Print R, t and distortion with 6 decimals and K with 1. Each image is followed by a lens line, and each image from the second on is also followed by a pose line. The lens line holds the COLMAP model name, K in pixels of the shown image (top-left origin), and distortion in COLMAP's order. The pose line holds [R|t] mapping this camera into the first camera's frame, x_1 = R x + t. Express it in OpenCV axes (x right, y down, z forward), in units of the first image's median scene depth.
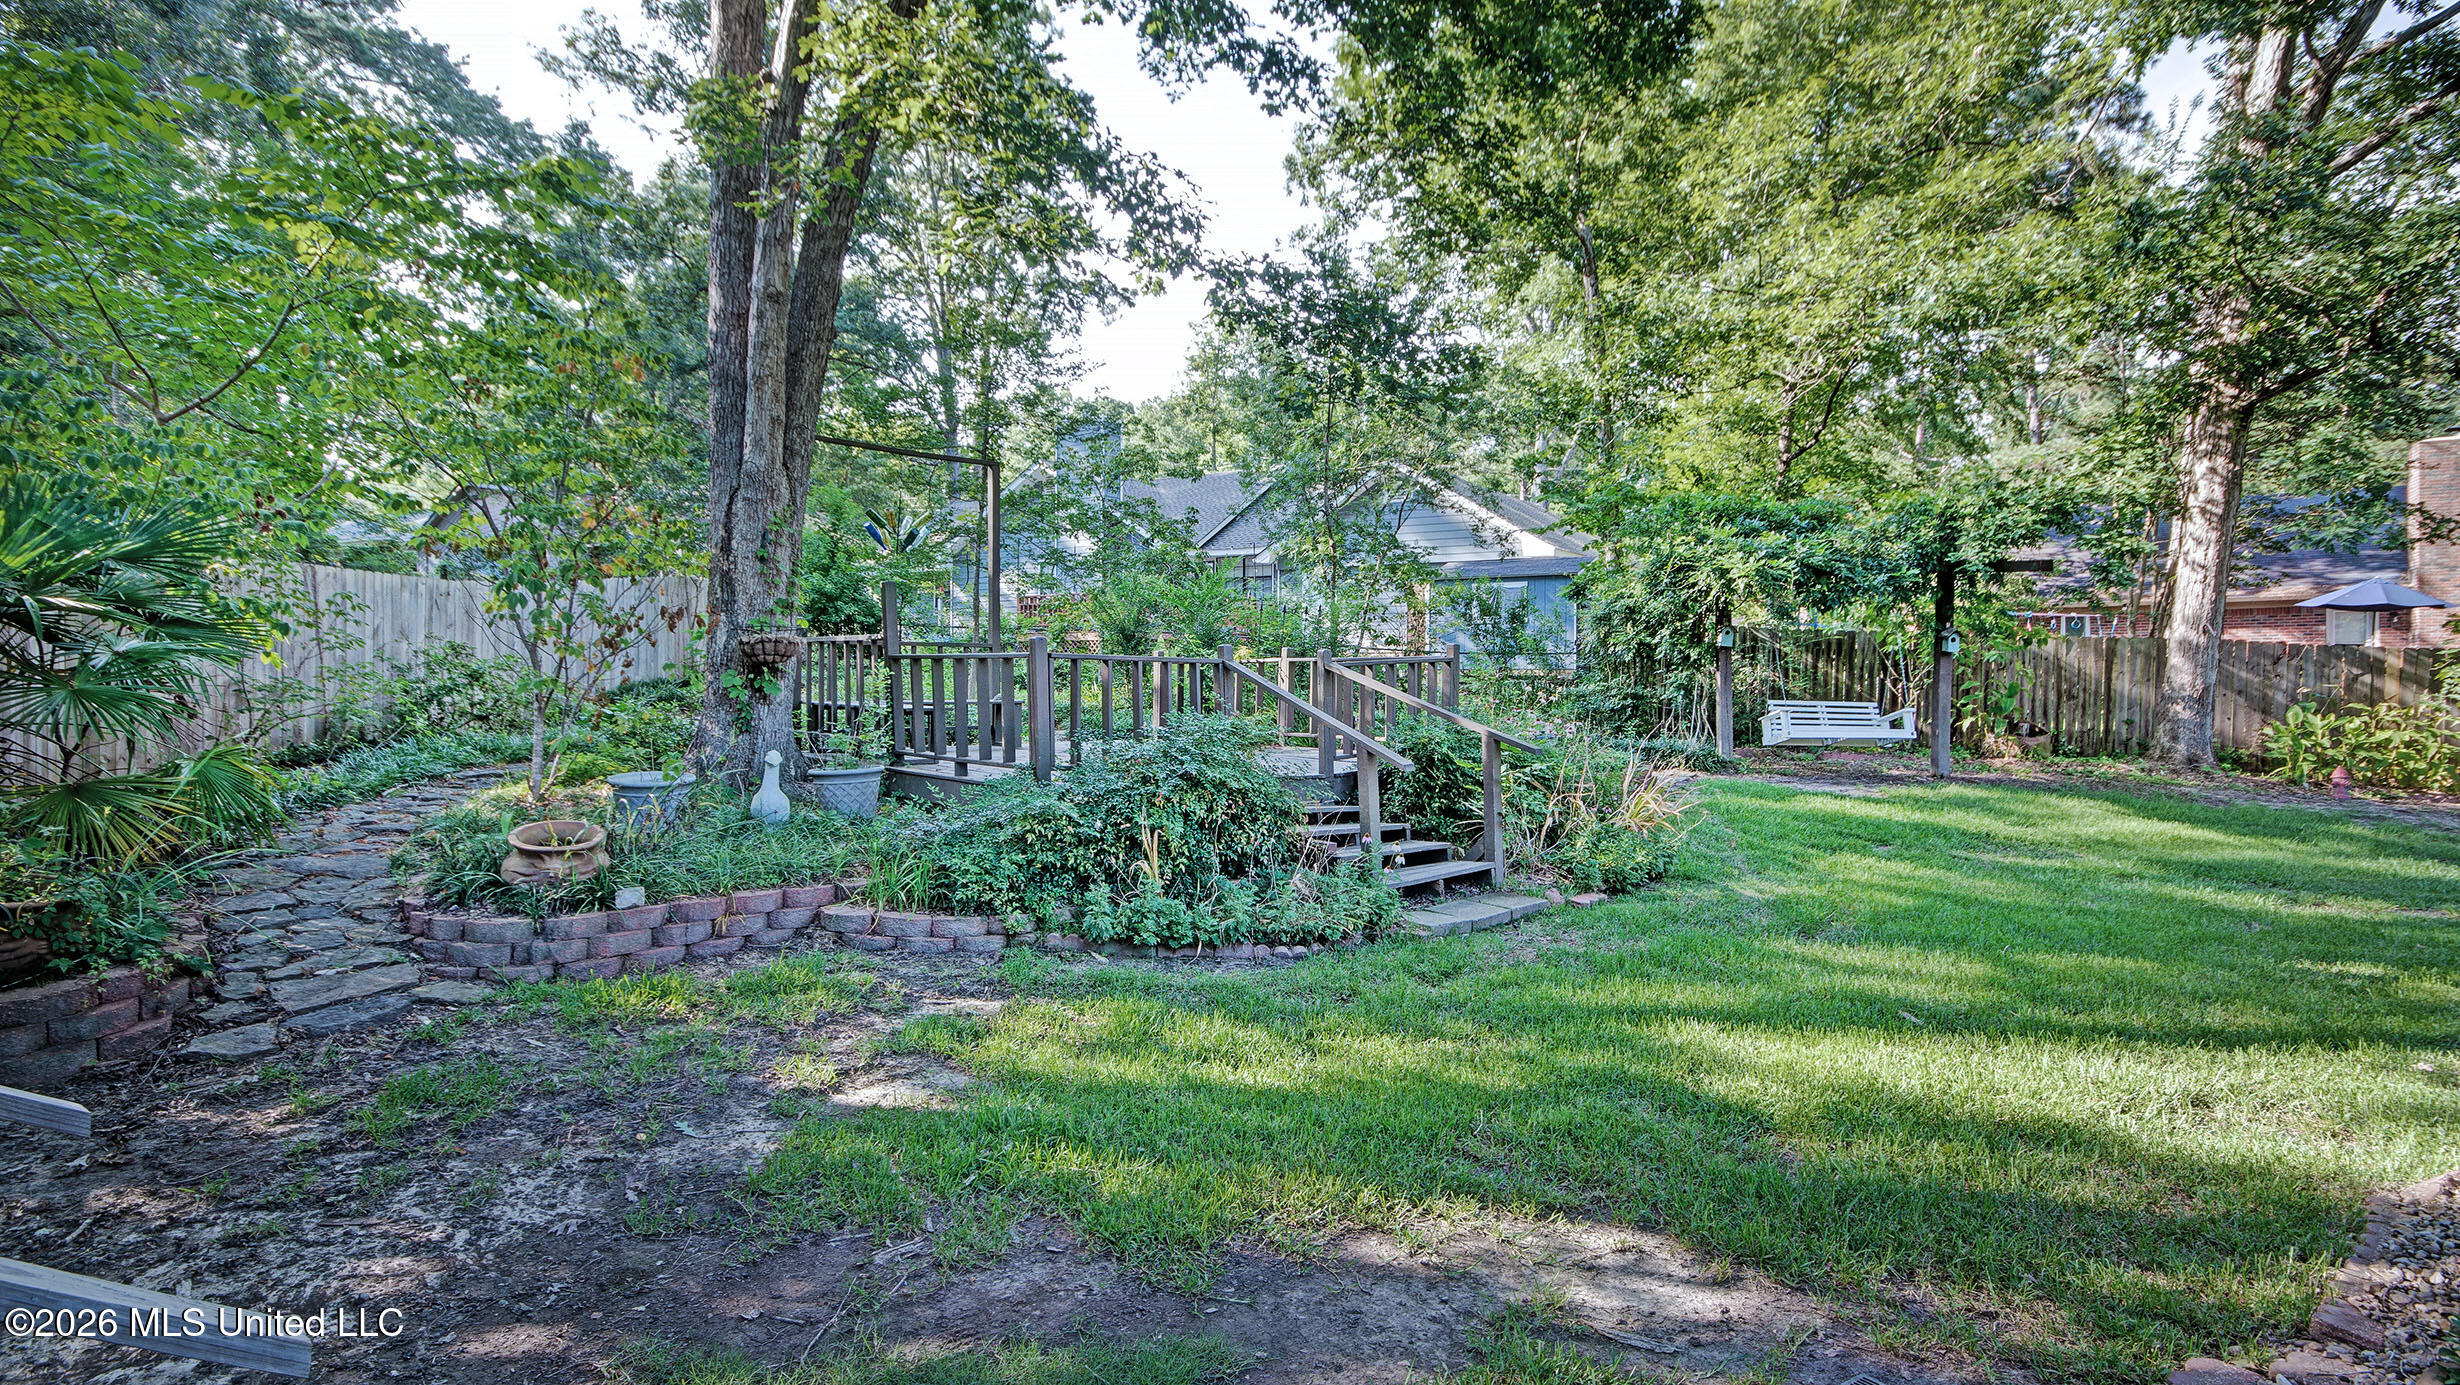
lens RADIAL K [[1256.5, 0, 1230.9], [0, 1256.5, 694.3], [0, 0, 1]] dist [0.009254, -0.000536]
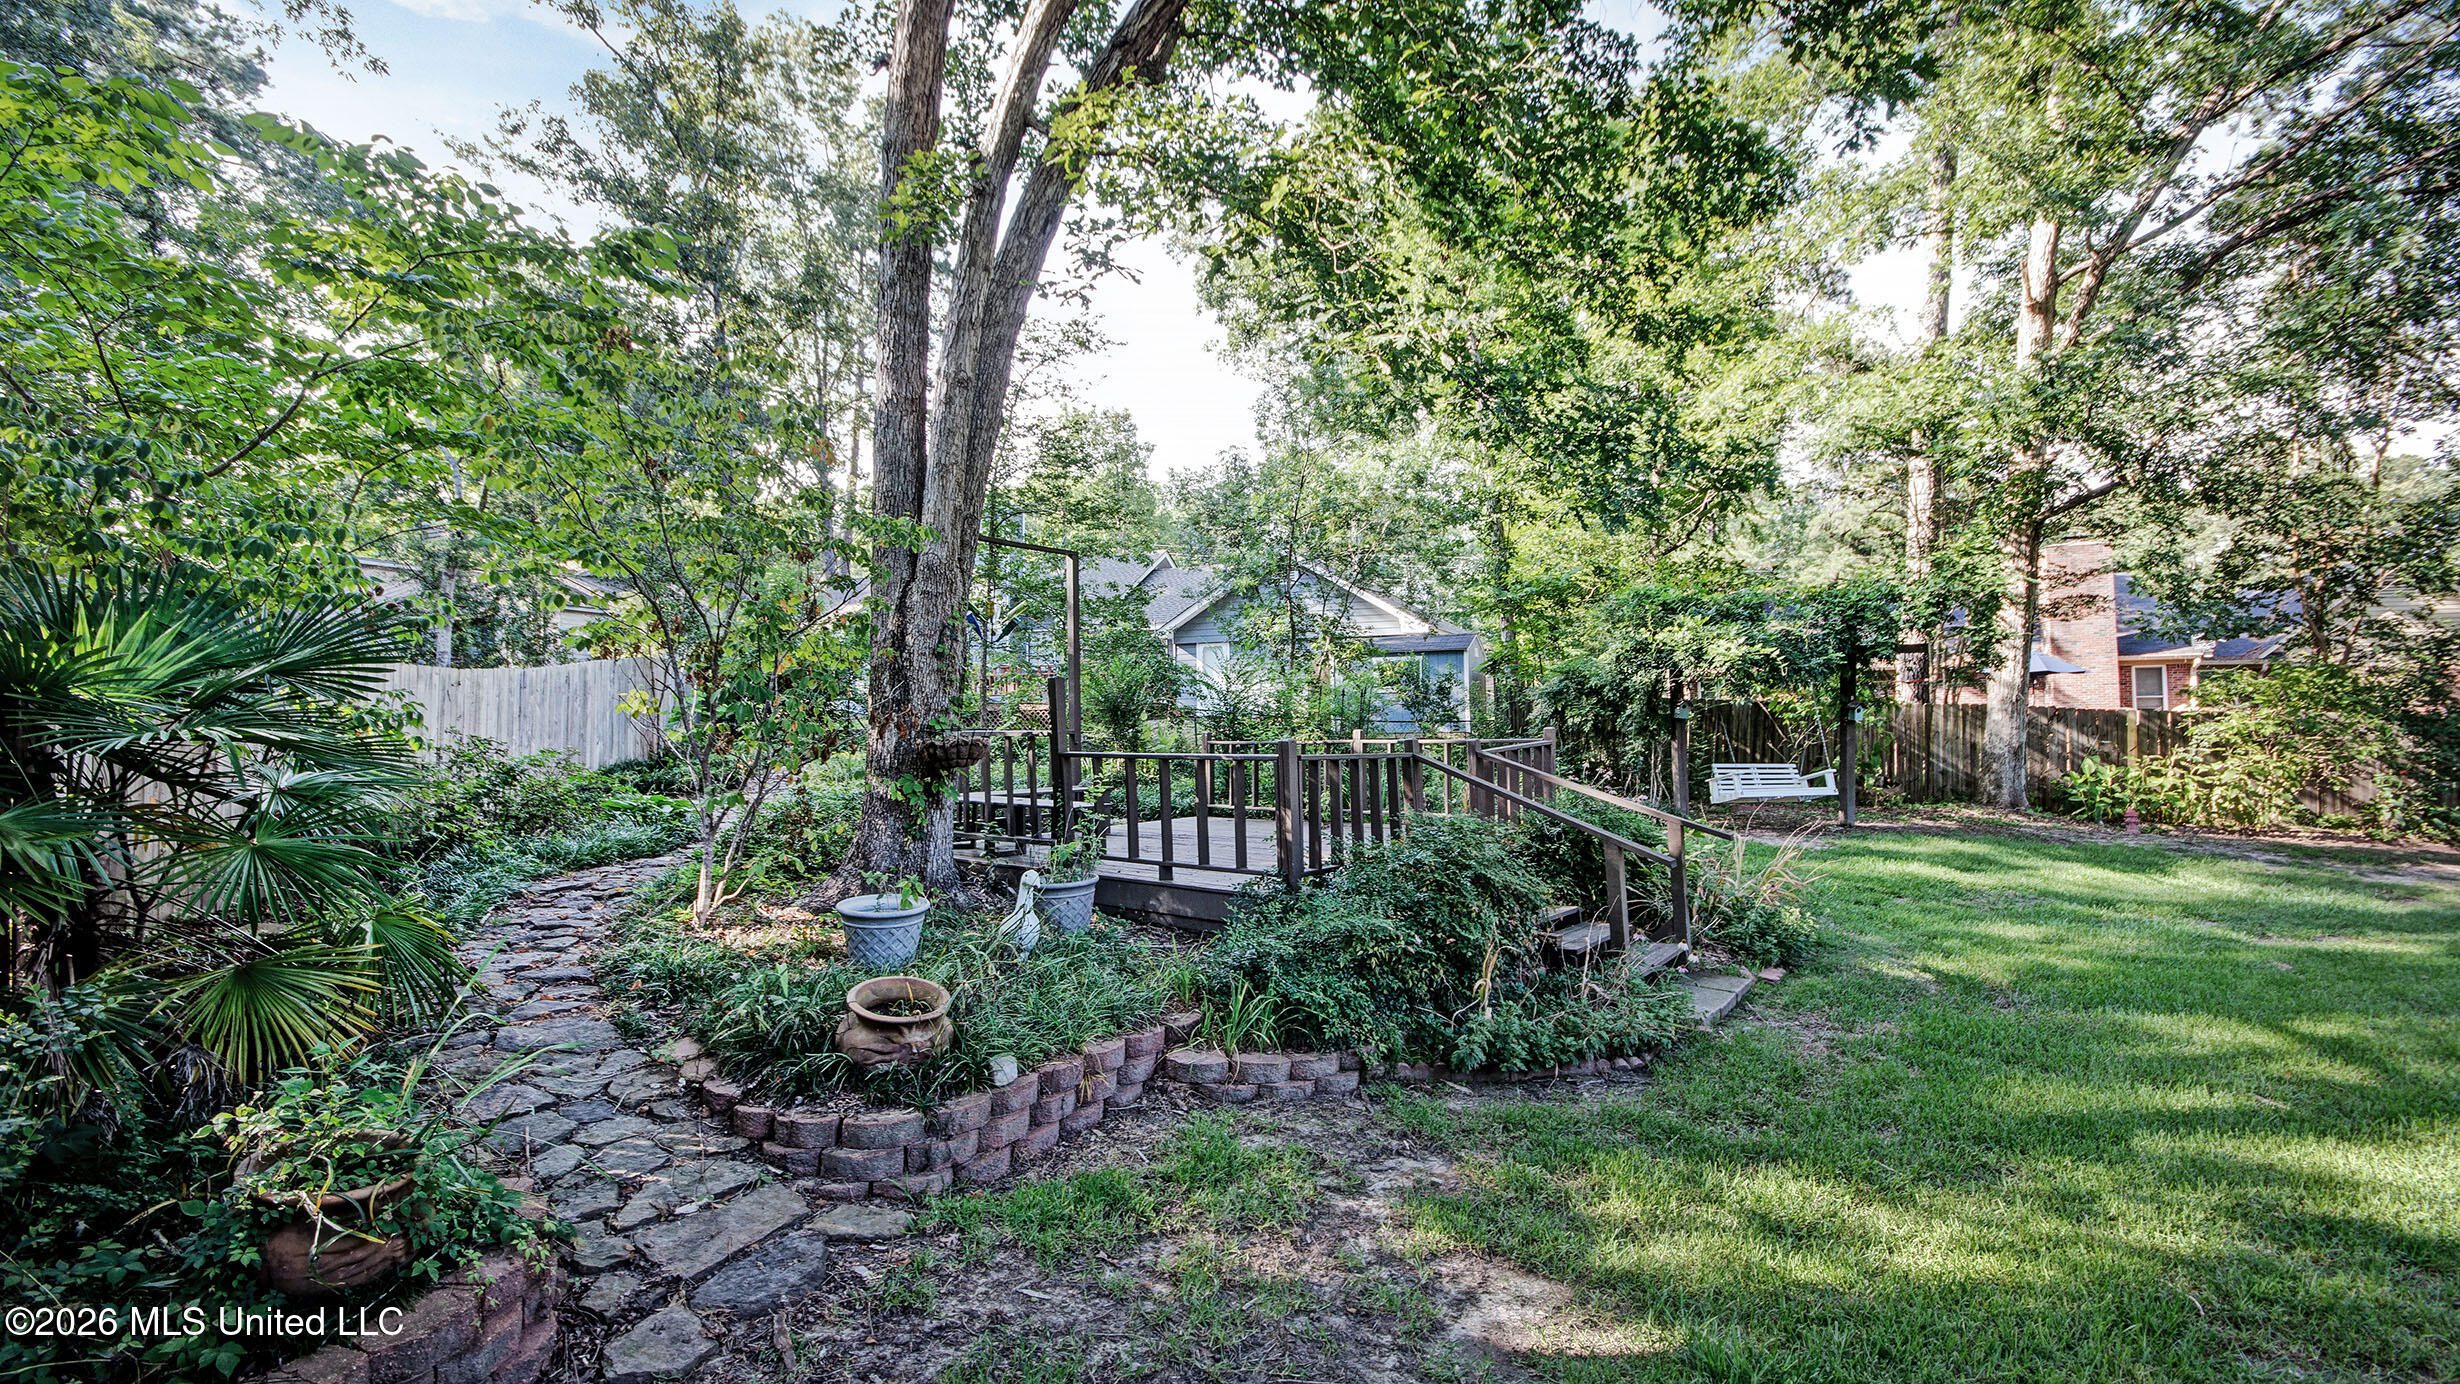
lens RADIAL K [[1086.6, 0, 1229.2], [0, 1086.6, 693.9], [0, 0, 1]] dist [-0.003536, -0.000904]
pose [[0.983774, -0.011217, 0.179060, -0.378958], [0.019735, 0.998753, -0.045859, -0.046180], [-0.178322, 0.048649, 0.982769, 0.199741]]
